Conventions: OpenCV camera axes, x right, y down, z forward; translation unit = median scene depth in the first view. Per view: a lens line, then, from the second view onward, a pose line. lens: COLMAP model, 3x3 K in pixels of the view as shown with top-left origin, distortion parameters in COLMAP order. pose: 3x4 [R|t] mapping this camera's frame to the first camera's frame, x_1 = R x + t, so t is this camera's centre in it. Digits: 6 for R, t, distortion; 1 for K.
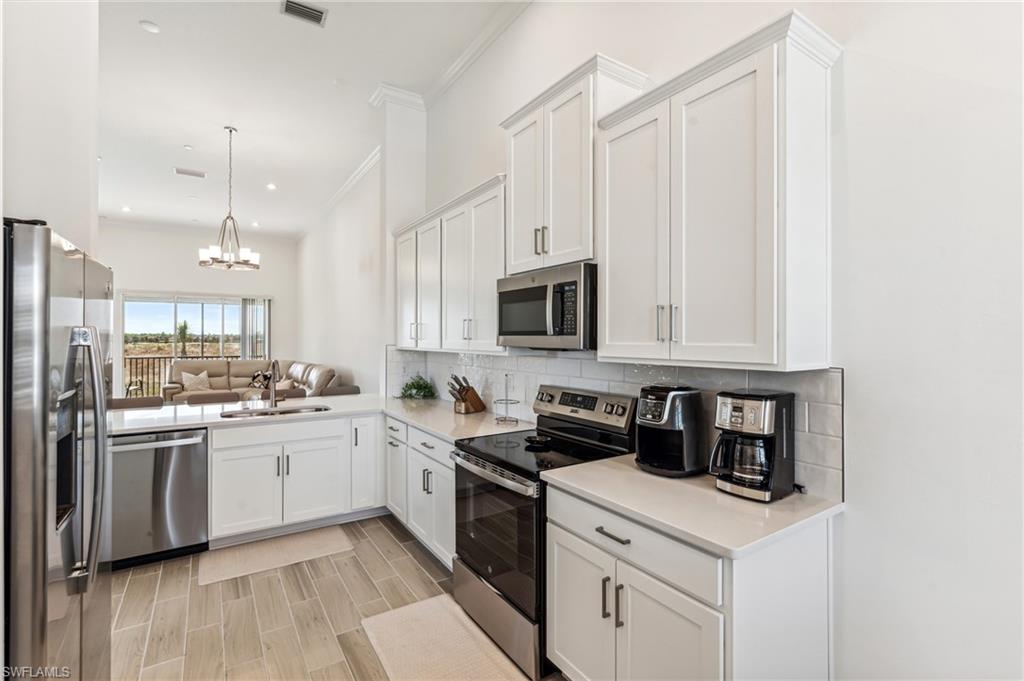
lens RADIAL K [[463.0, 0, 510.4], [0, 463.0, 337.9], [0, 0, 1]] dist [-0.002253, 0.000057]
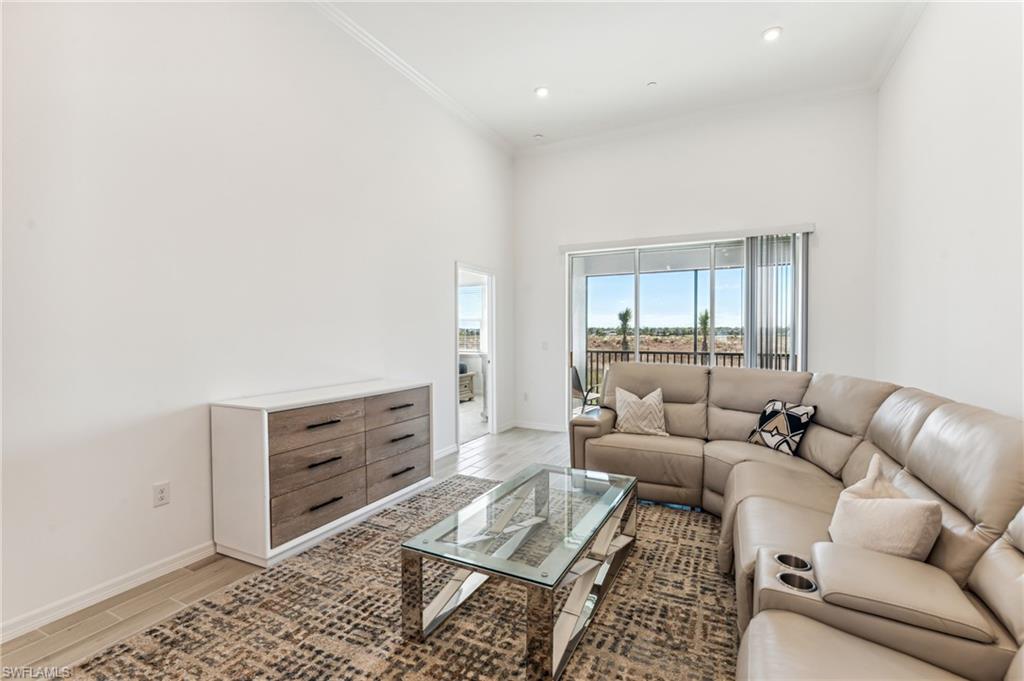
lens RADIAL K [[464.9, 0, 511.0], [0, 464.9, 341.4], [0, 0, 1]] dist [-0.006553, 0.000157]
pose [[0.503910, 0.018073, -0.863567, -1.206365], [0.001673, 0.999759, 0.021899, 0.052625], [0.863755, -0.012480, 0.503758, 2.296825]]
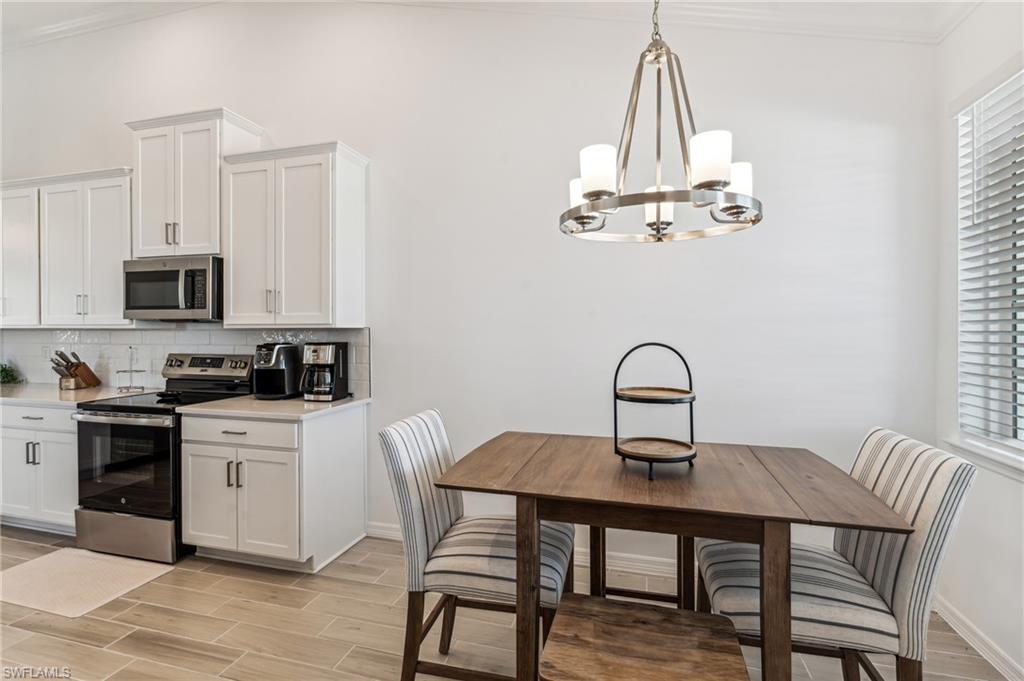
lens RADIAL K [[473.6, 0, 508.6], [0, 473.6, 332.3], [0, 0, 1]] dist [-0.003932, 0.000039]
pose [[0.751814, -0.004121, 0.659363, -0.090789], [-0.000364, 0.999978, 0.006664, 0.046447], [-0.659375, -0.005250, 0.751796, -0.545876]]
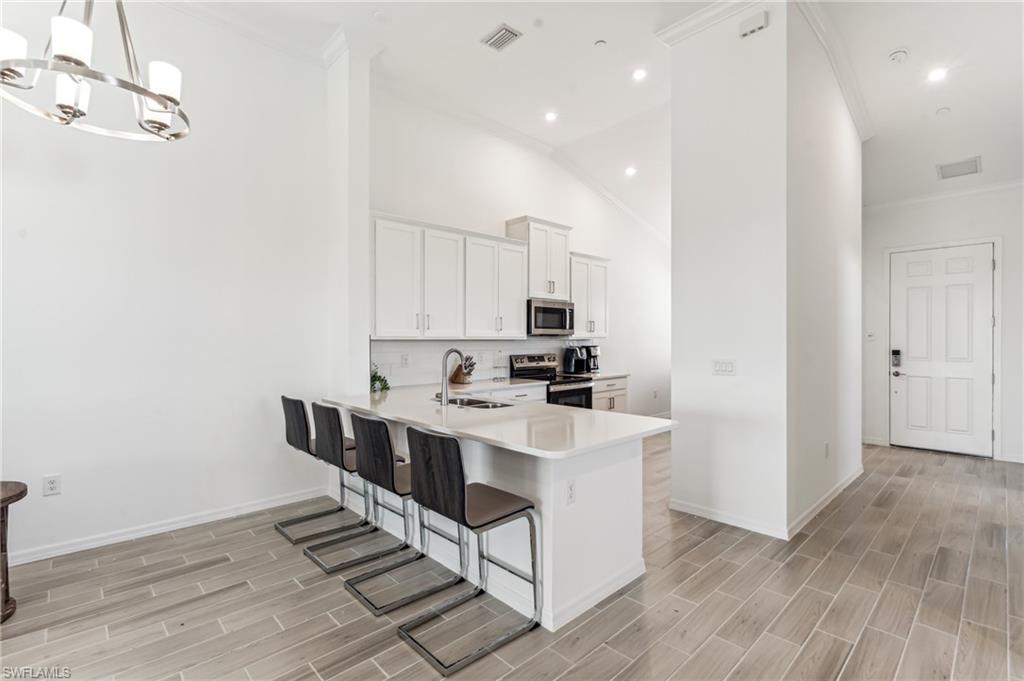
lens RADIAL K [[468.5, 0, 506.3], [0, 468.5, 344.4], [0, 0, 1]] dist [-0.004124, 0.000641]
pose [[-0.172283, -0.009552, 0.985001, -2.125149], [0.001529, 0.999949, 0.009964, 0.045773], [-0.985046, 0.003223, -0.172259, 1.594397]]
